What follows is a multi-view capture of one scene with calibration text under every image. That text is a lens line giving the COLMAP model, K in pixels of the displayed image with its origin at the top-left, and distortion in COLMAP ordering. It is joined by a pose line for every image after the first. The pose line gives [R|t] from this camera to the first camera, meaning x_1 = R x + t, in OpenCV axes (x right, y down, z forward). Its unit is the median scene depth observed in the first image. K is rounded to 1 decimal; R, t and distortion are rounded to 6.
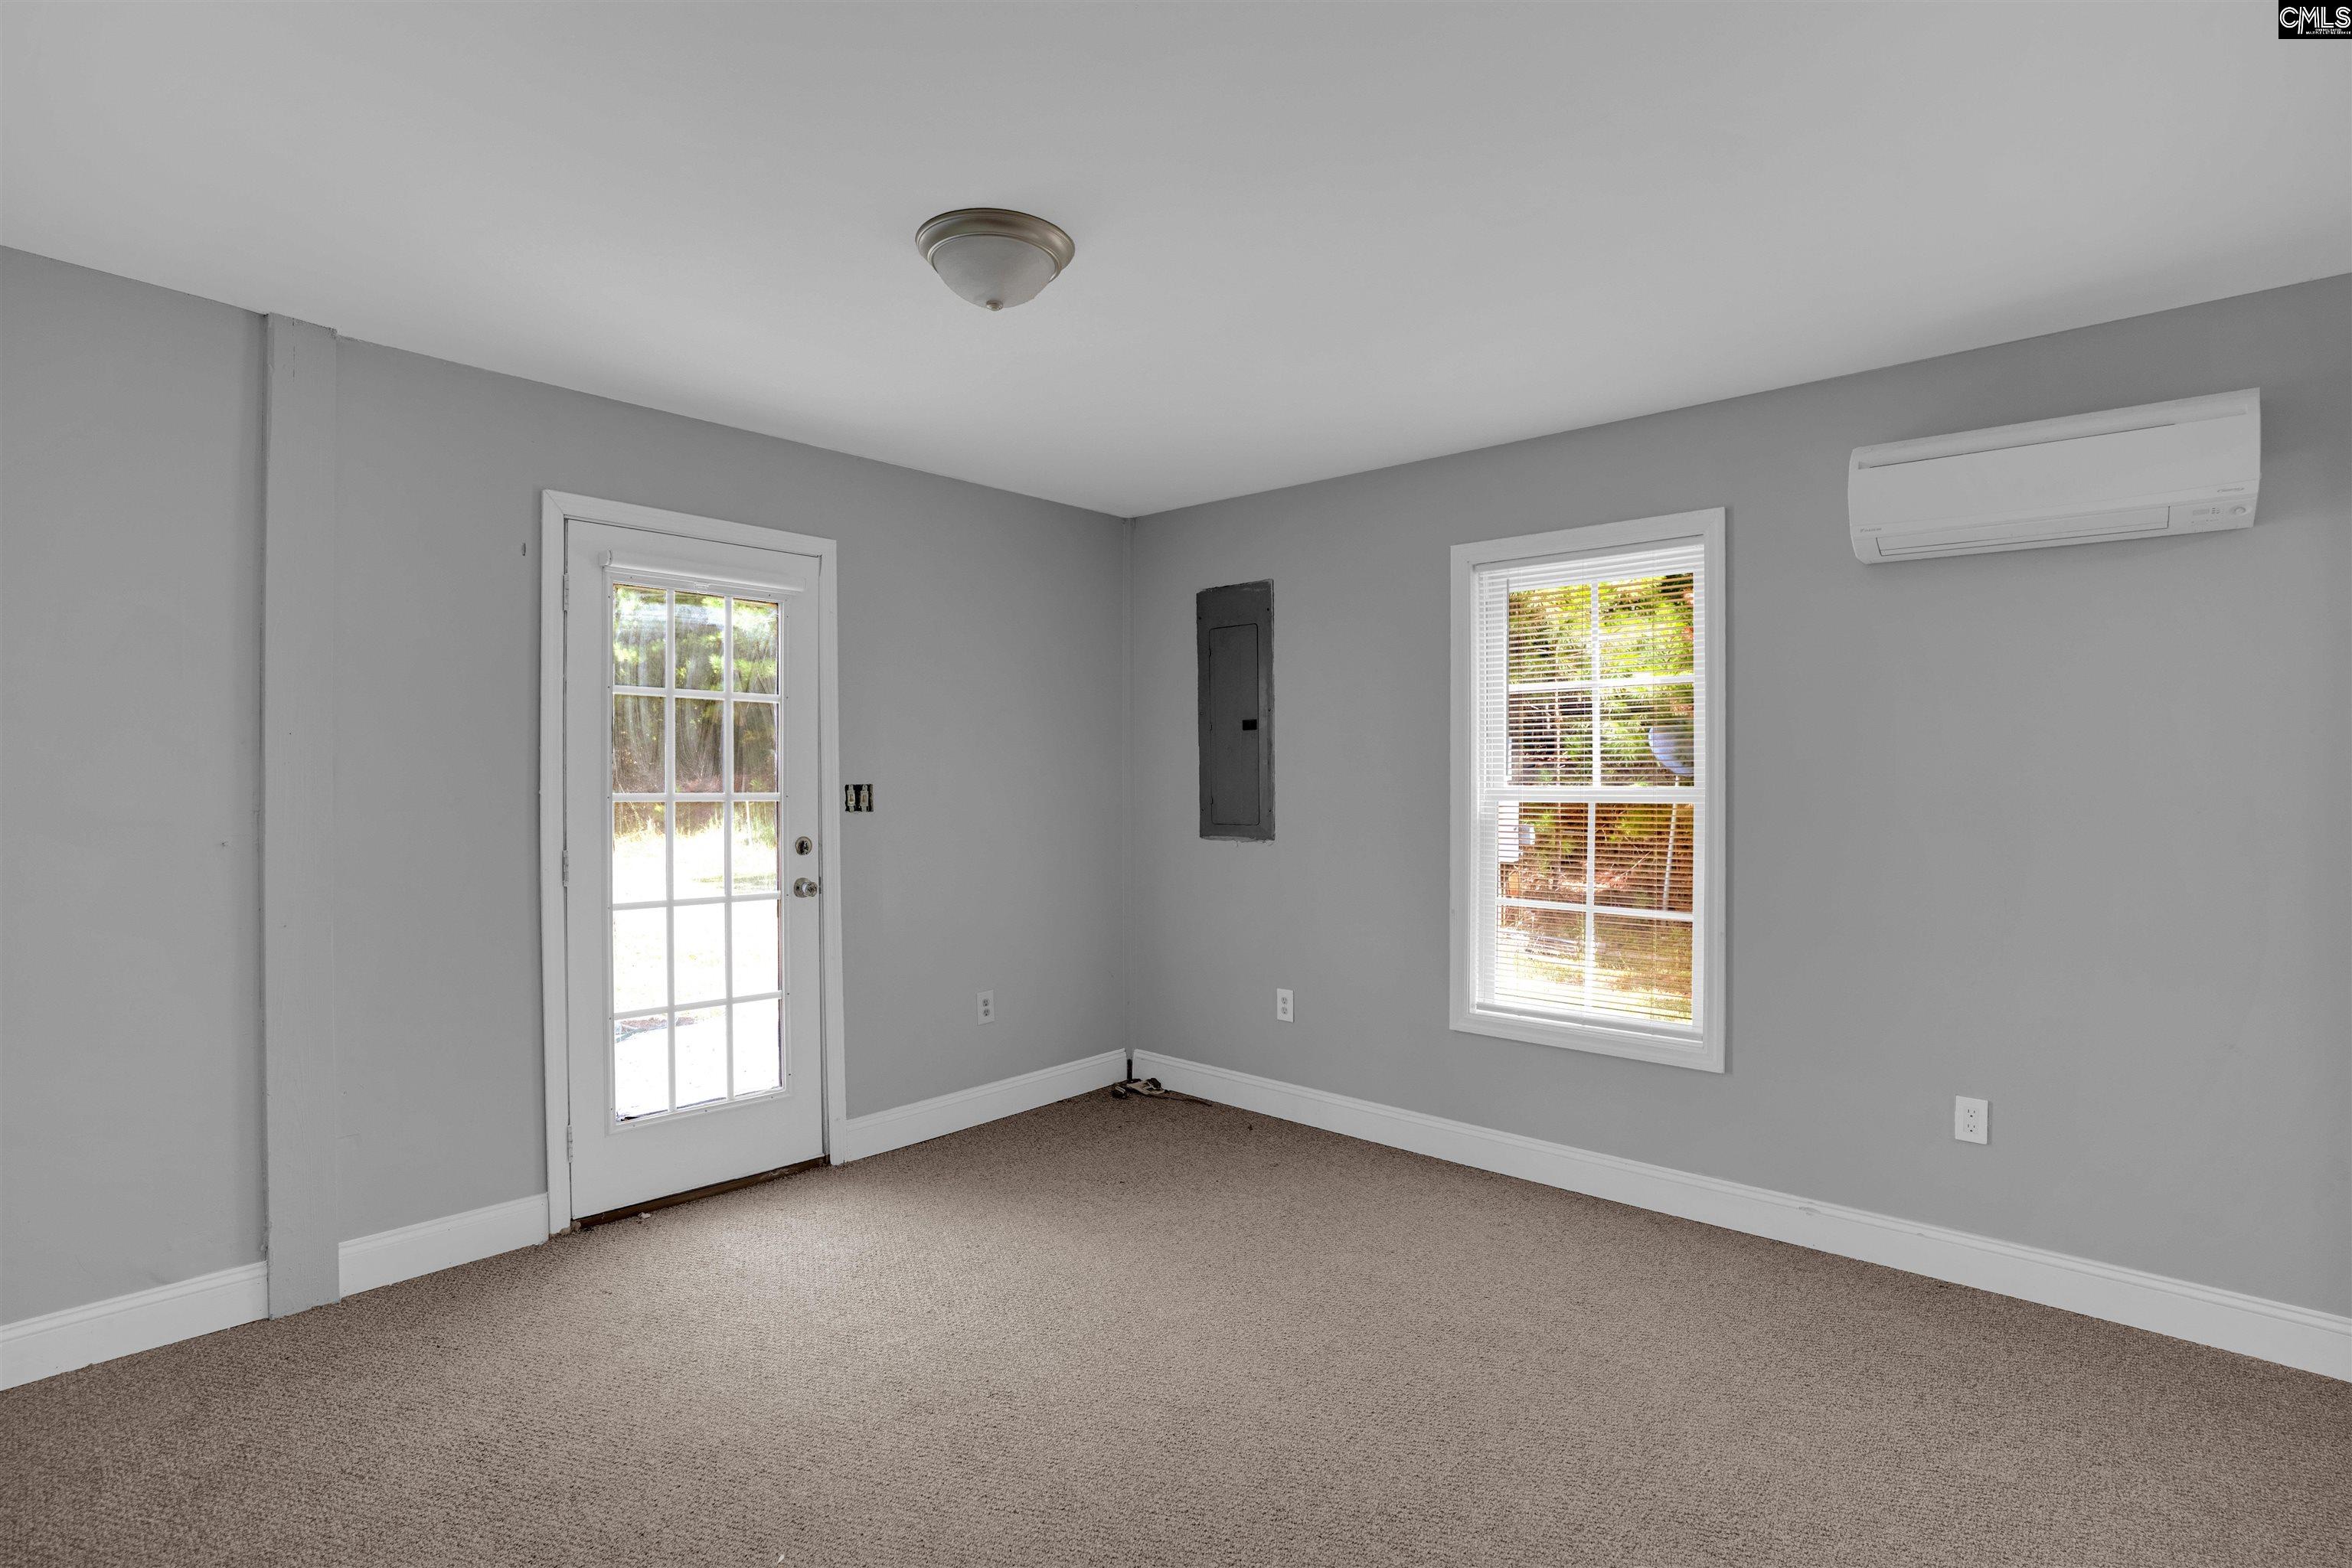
lens RADIAL K [[1121.0, 0, 1188.4], [0, 1121.0, 789.7], [0, 0, 1]] dist [-0.053998, 0.022894]
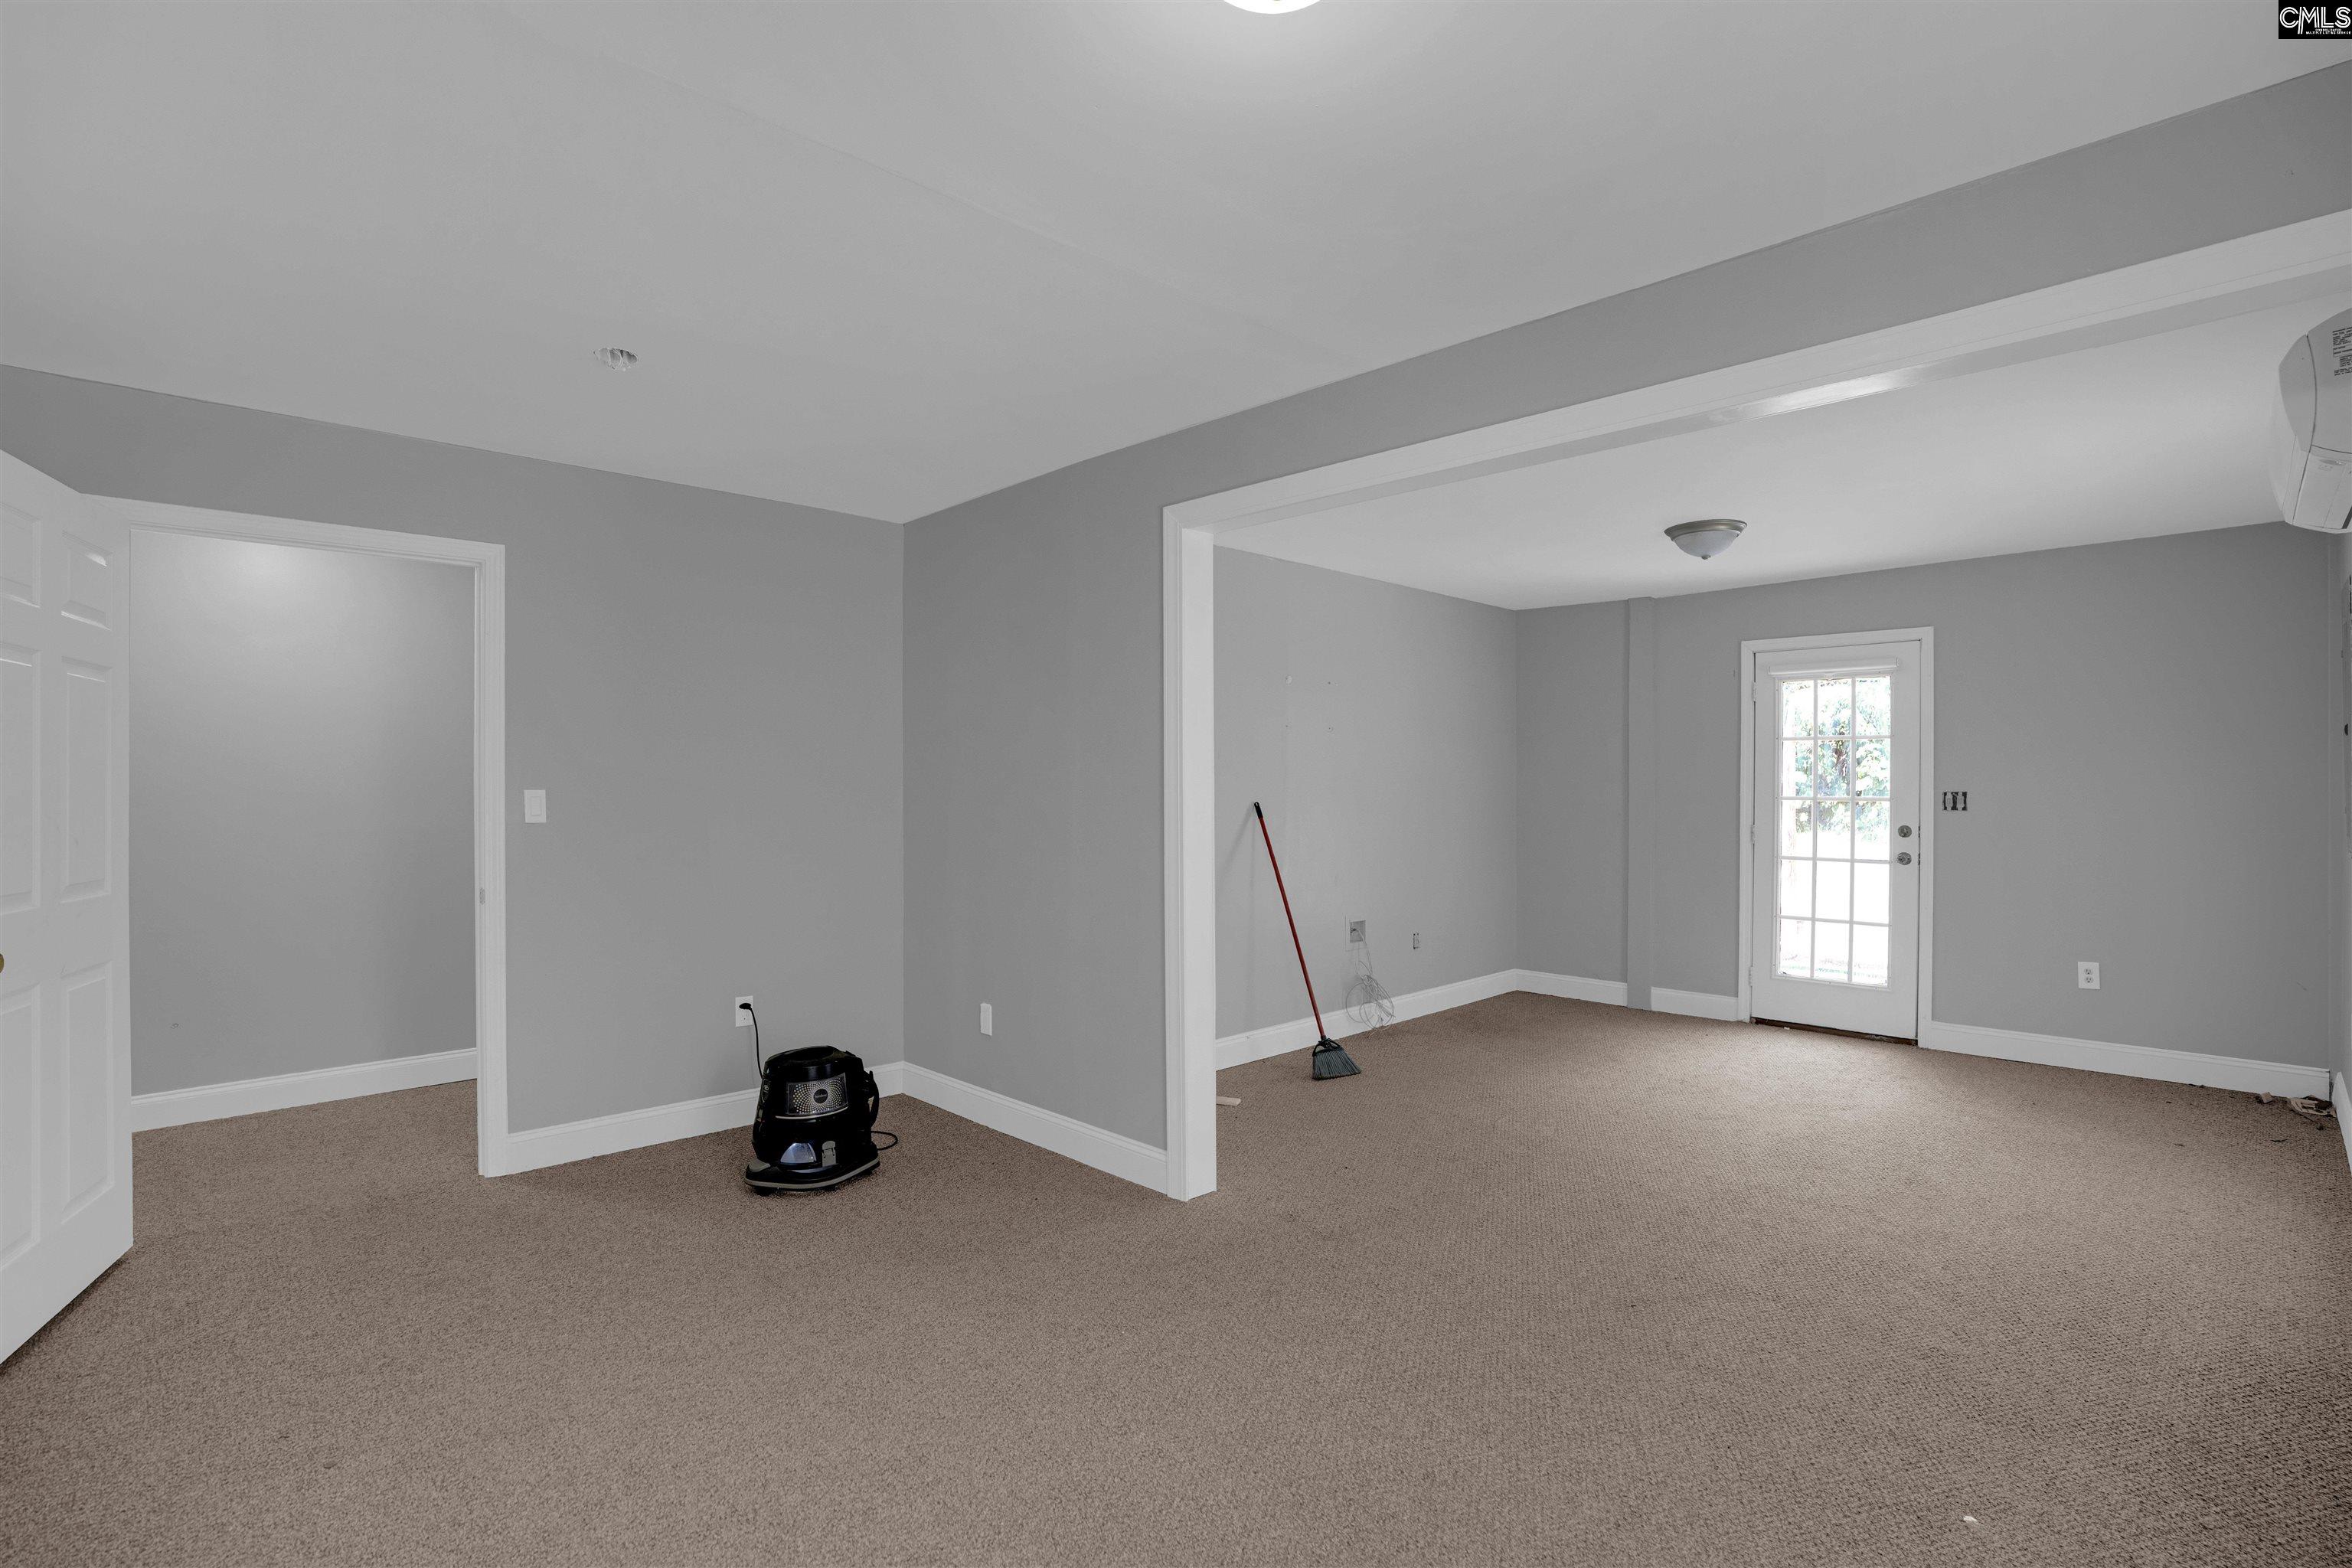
lens RADIAL K [[1121.0, 0, 1188.4], [0, 1121.0, 789.7], [0, 0, 1]] dist [-0.053998, 0.022894]
pose [[-0.049276, 0.000042, -0.998785, 1.222910], [-0.008063, 0.999967, 0.000440, 0.000239], [0.998753, 0.008075, -0.049274, 0.089636]]
